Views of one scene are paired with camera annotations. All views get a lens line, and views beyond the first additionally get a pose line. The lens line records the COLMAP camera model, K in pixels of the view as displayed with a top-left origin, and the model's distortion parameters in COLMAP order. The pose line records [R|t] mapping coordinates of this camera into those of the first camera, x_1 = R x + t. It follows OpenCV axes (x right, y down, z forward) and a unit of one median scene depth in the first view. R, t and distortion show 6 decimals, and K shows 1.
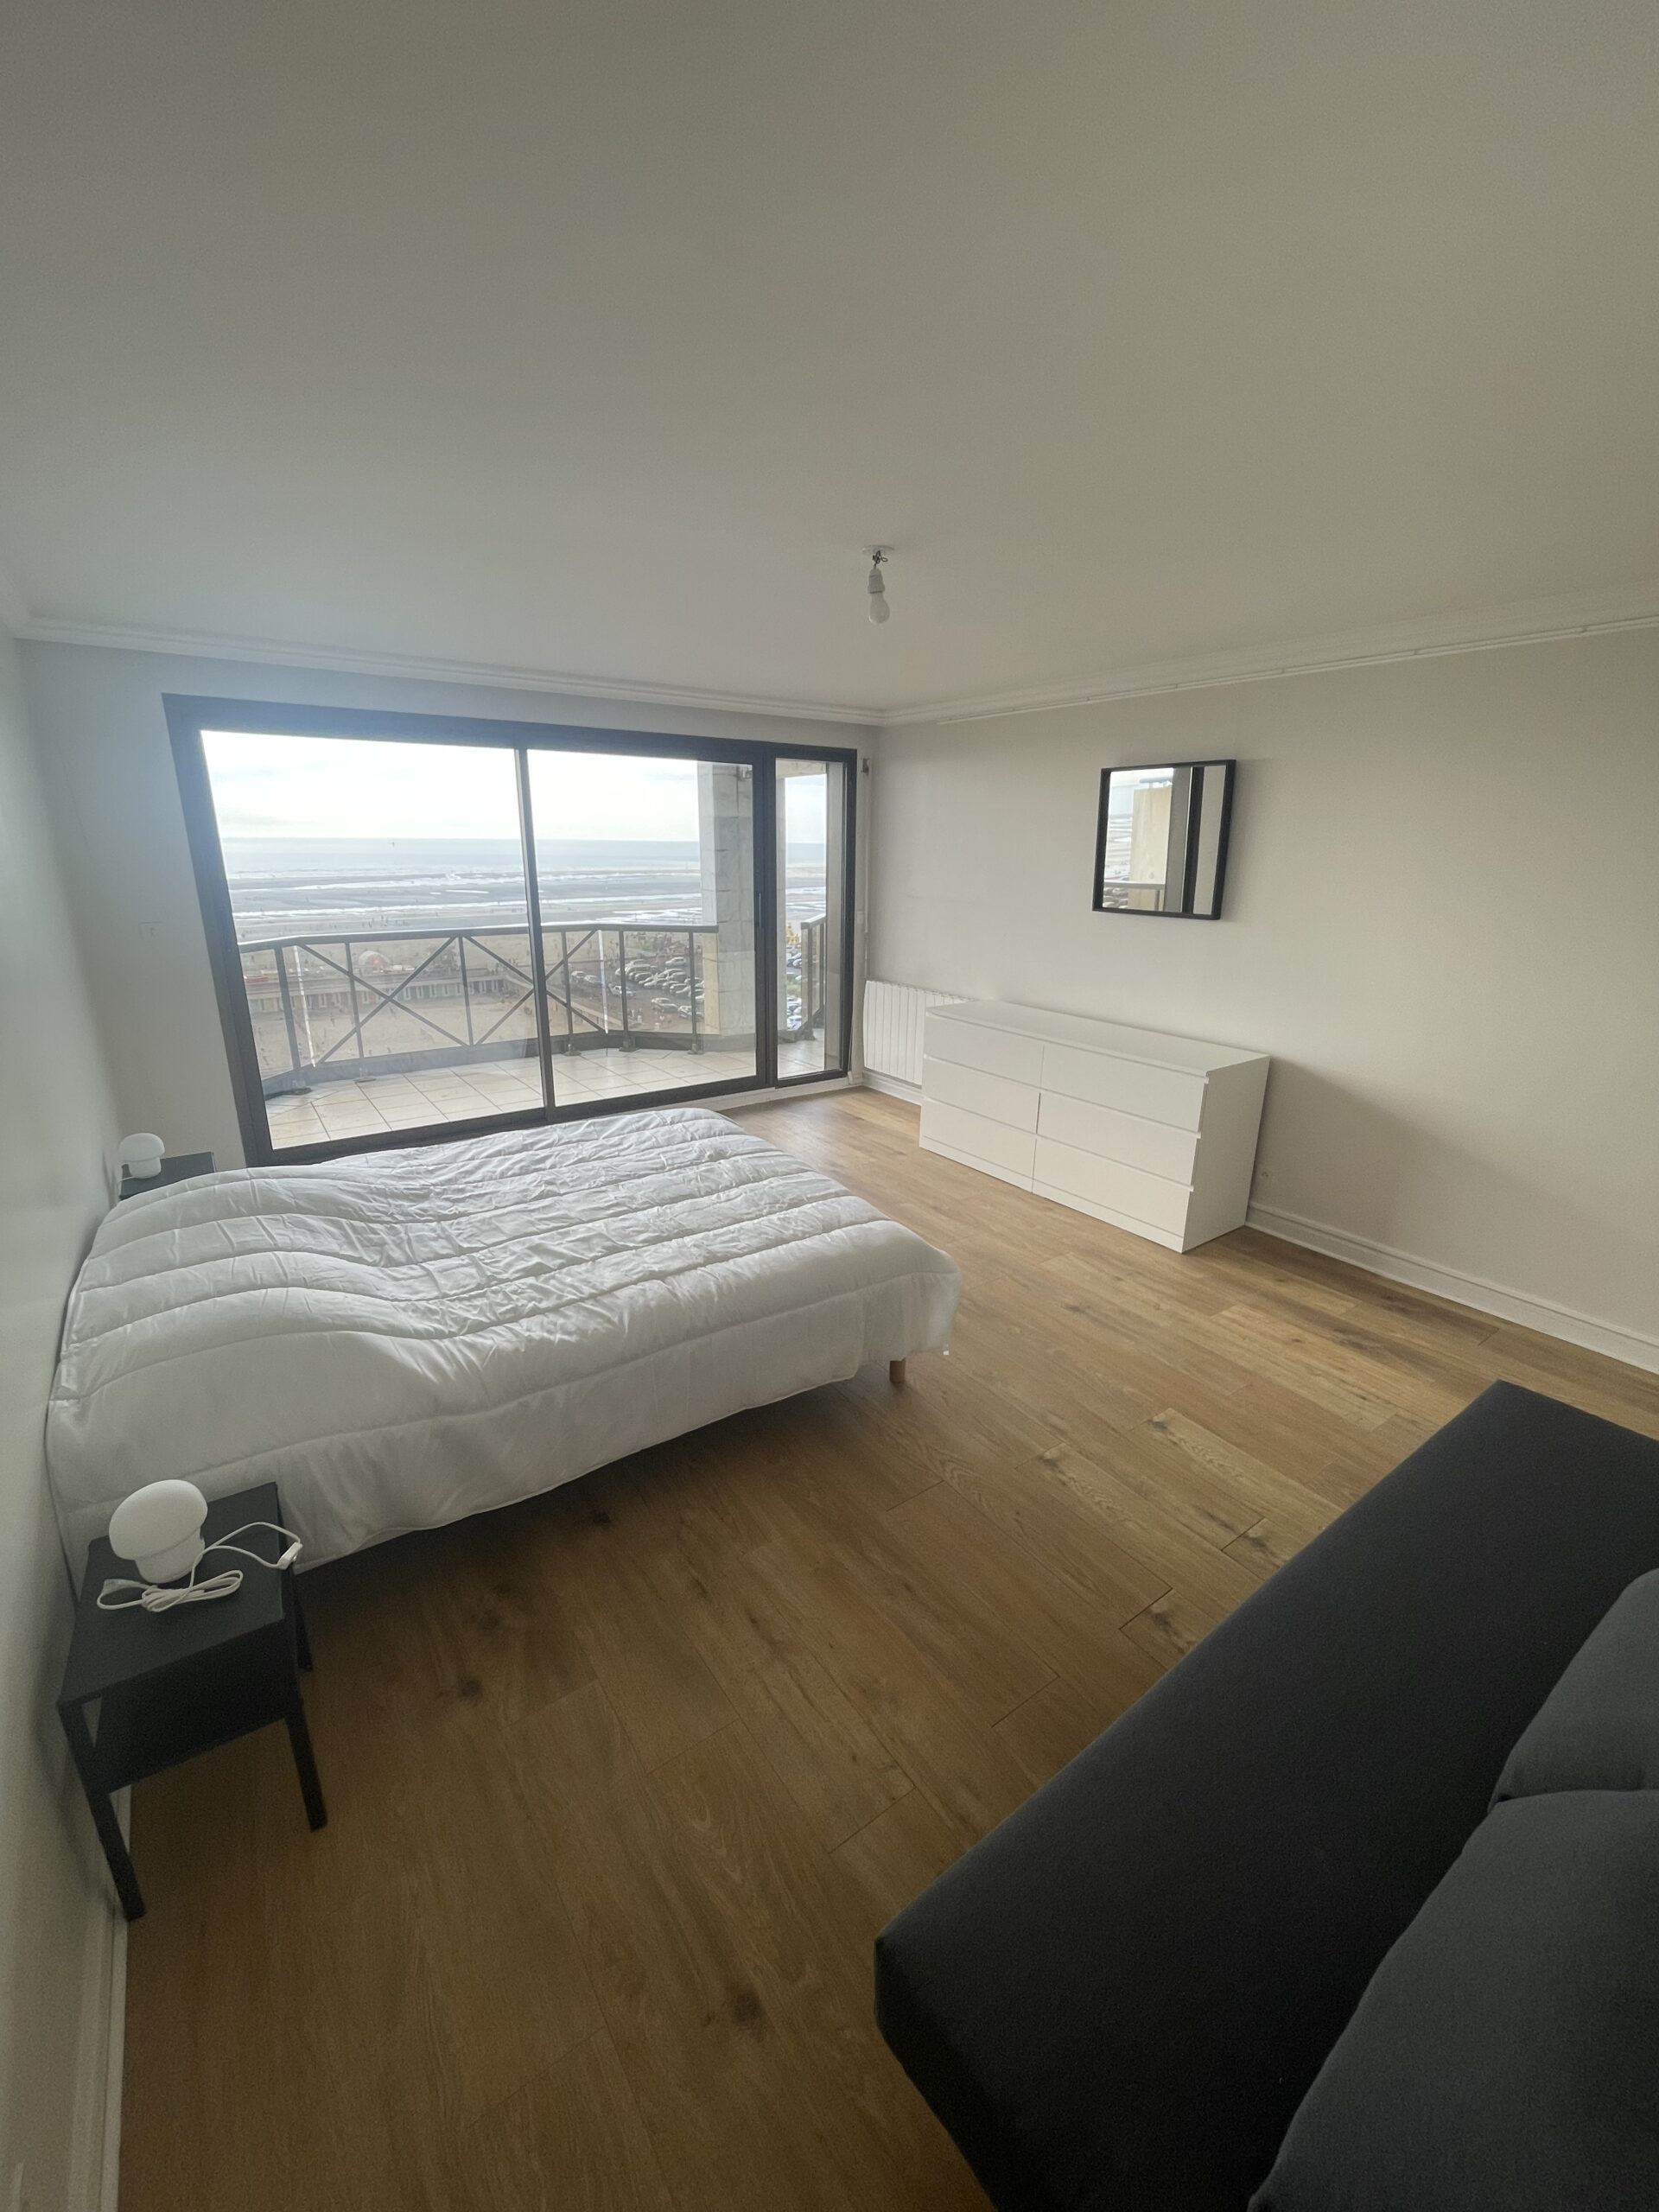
lens RADIAL K [[898.1, 0, 829.5], [0, 898.1, 1106.0], [0, 0, 1]] dist [0.000231, -0.003683]
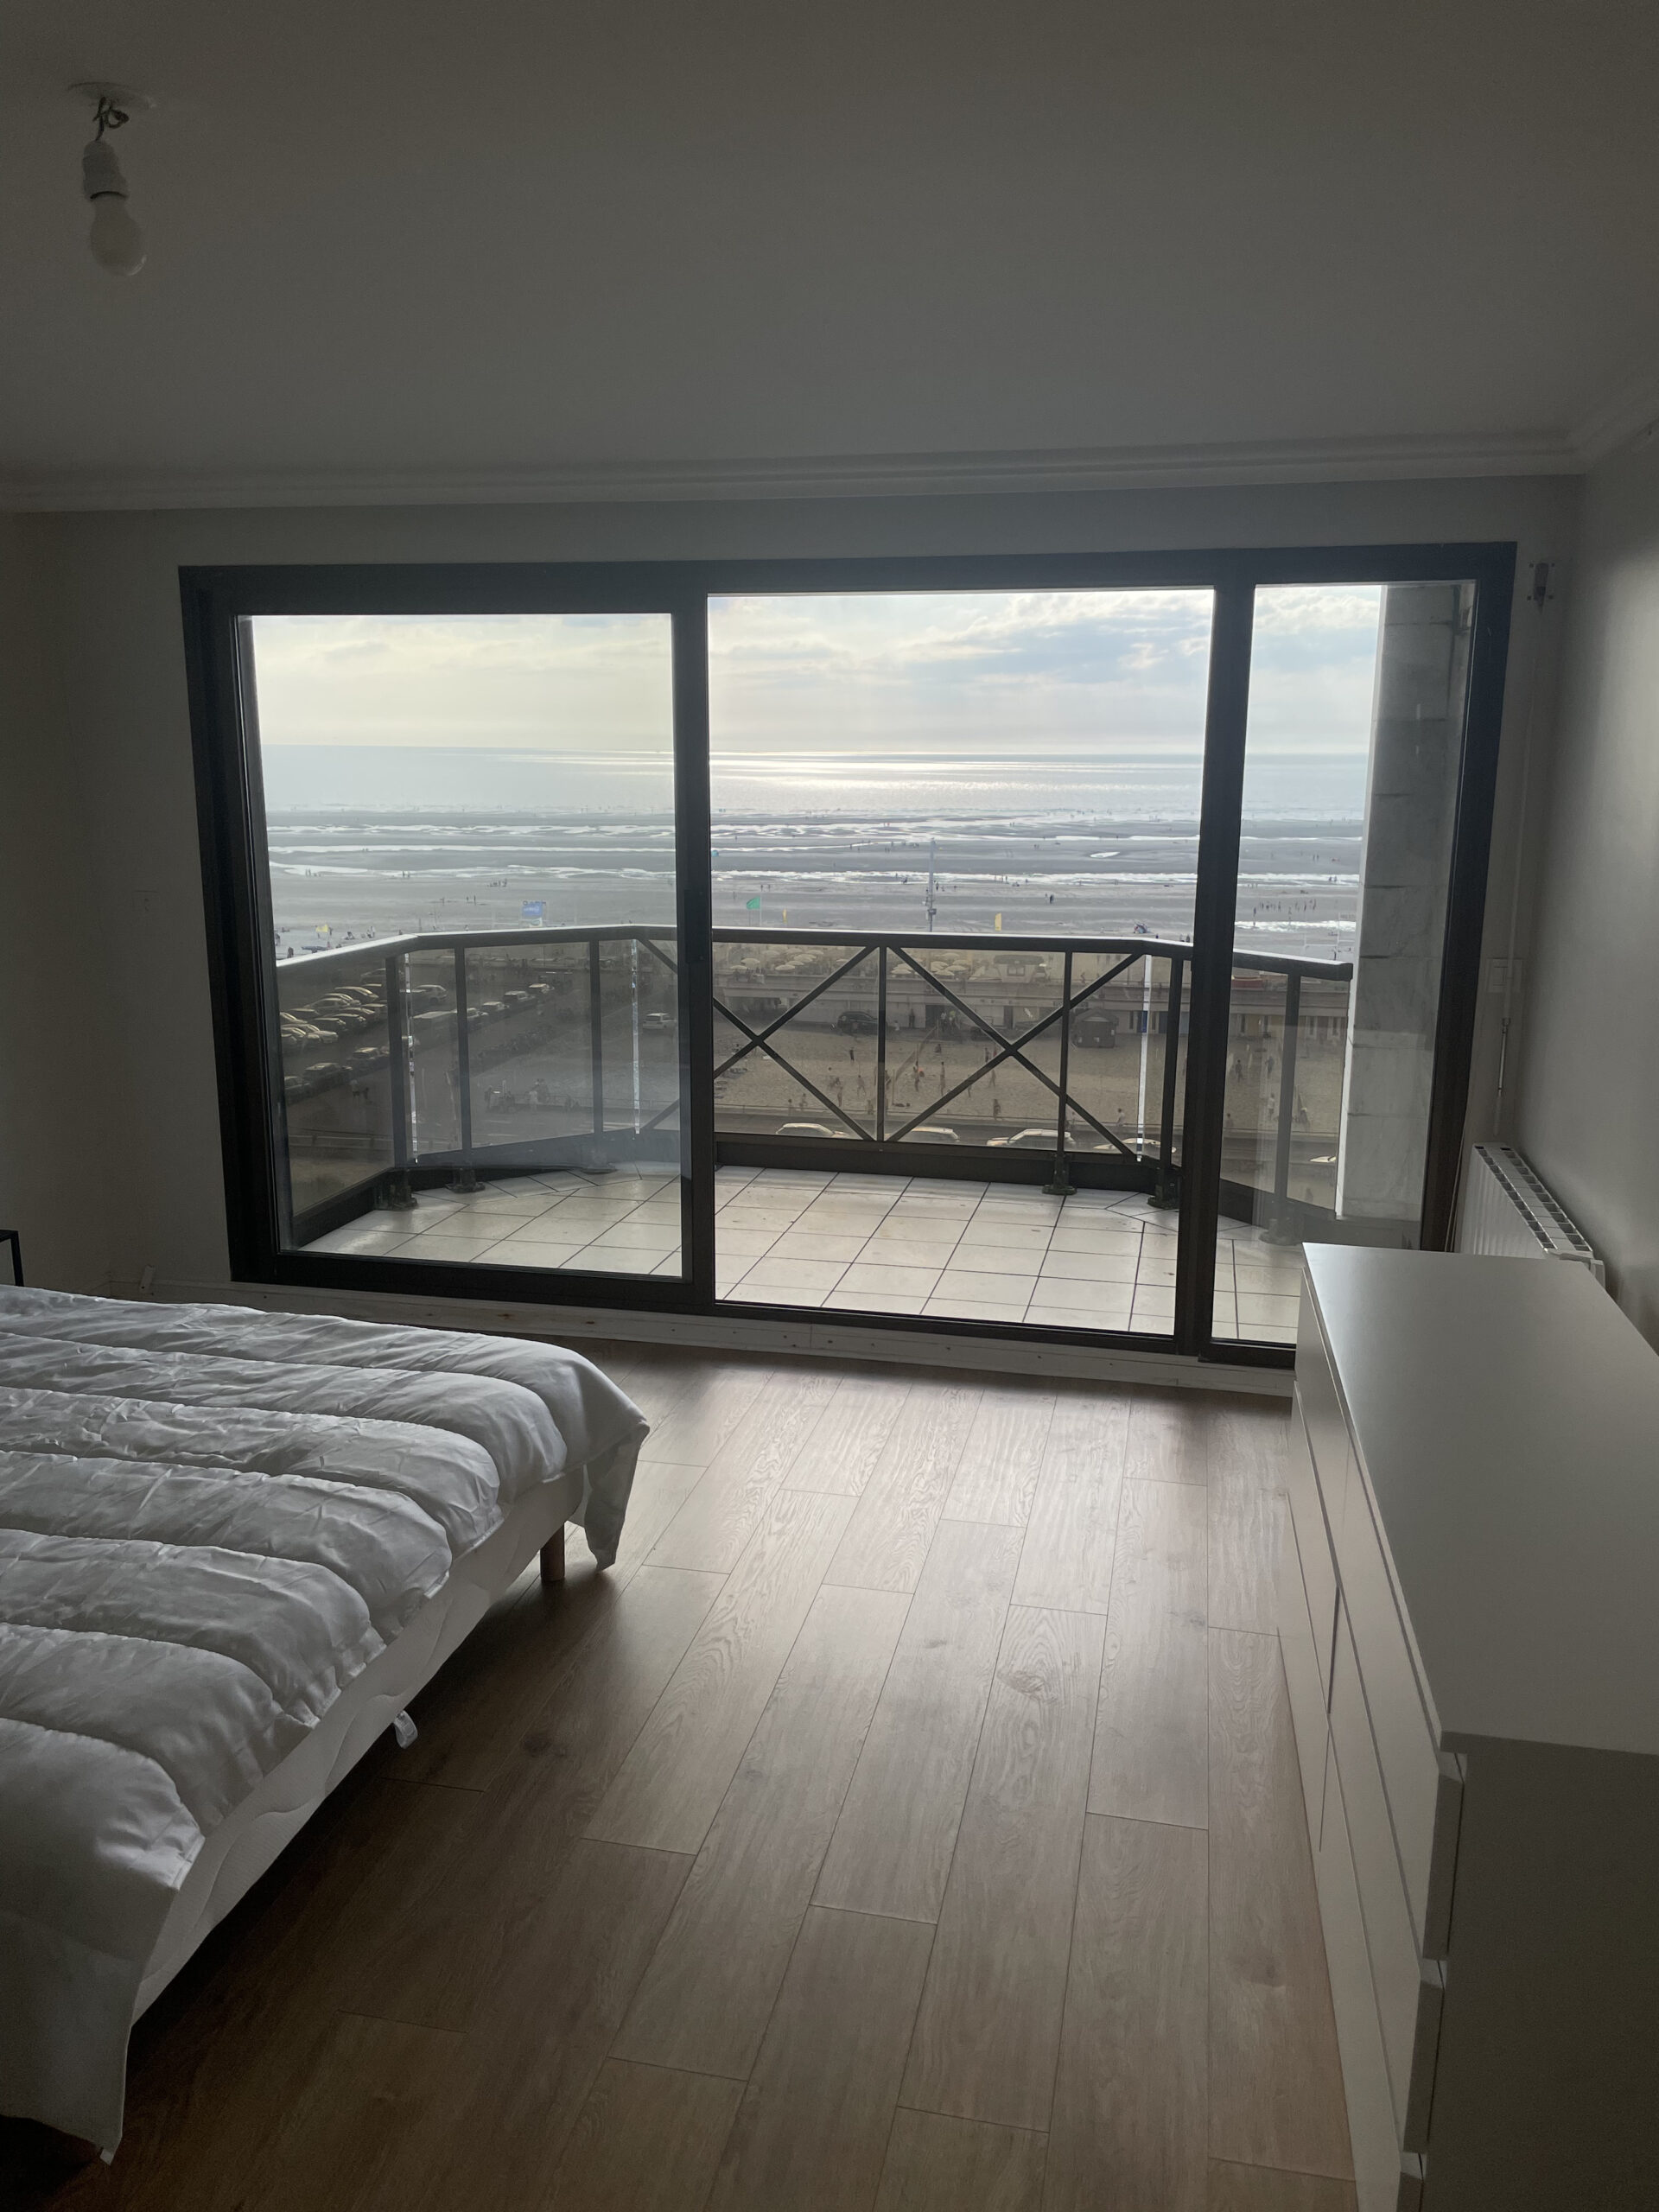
lens RADIAL K [[1662.1, 0, 829.5], [0, 1662.1, 1106.0], [0, 0, 1]] dist [0.101996, -0.106855]
pose [[0.672774, 0.146369, -0.725225, 0.603927], [-0.207133, 0.978298, 0.005293, -0.168191], [0.710262, 0.146658, 0.688491, 0.524128]]
